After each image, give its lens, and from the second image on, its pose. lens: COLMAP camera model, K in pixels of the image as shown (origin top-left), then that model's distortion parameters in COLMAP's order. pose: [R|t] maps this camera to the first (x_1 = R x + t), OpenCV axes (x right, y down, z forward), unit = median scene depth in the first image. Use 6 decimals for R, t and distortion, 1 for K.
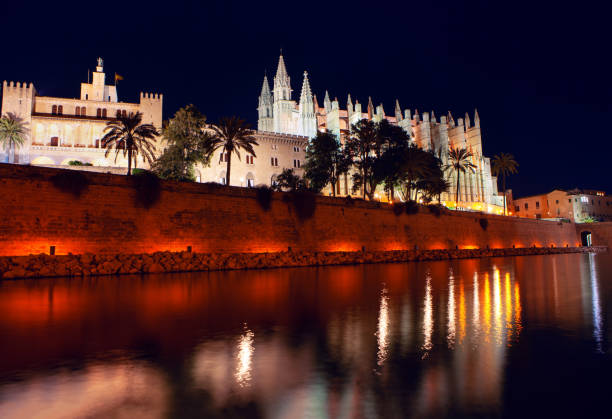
lens RADIAL K [[393.1, 0, 298.0], [0, 393.1, 212.5], [0, 0, 1]] dist [-0.080663, 0.039983]
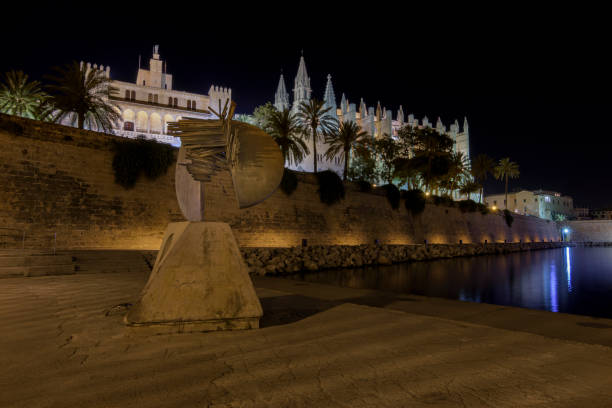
lens RADIAL K [[356.2, 0, 305.4], [0, 356.2, 203.1], [0, 0, 1]] dist [0.011336, -0.001854]
pose [[0.992837, 0.041505, 0.112039, -0.251344], [-0.043069, 0.999005, 0.011568, -0.009754], [-0.111447, -0.016310, 0.993636, -0.010693]]
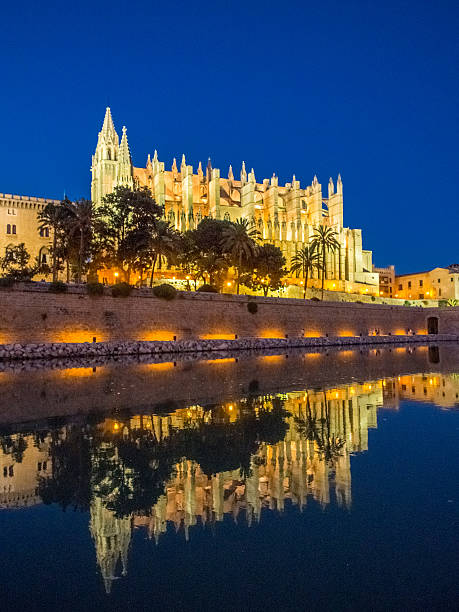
lens RADIAL K [[429.0, 0, 219.0], [0, 429.0, 303.7], [0, 0, 1]] dist [-0.022748, -0.000780]
pose [[0.999726, 0.017075, 0.015999, 0.379785], [-0.017767, 0.998868, 0.044133, -0.022468], [-0.015228, -0.044406, 0.998898, 0.048523]]
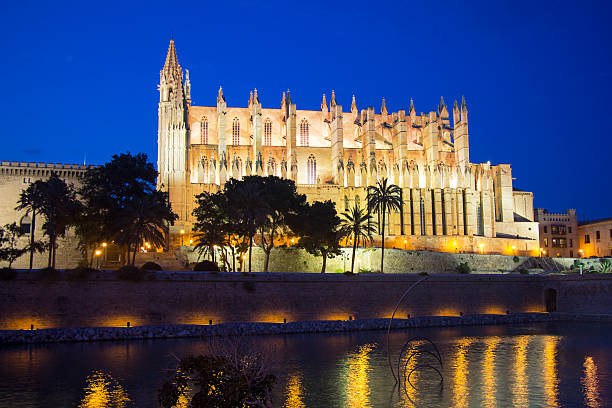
lens RADIAL K [[594.0, 0, 292.1], [0, 594.0, 212.9], [0, 0, 1]] dist [-0.059606, 0.000000]
pose [[0.983228, -0.007843, -0.182213, 0.749663], [0.003427, 0.999693, -0.024534, -0.085657], [0.182350, 0.023498, 0.982953, -0.115488]]
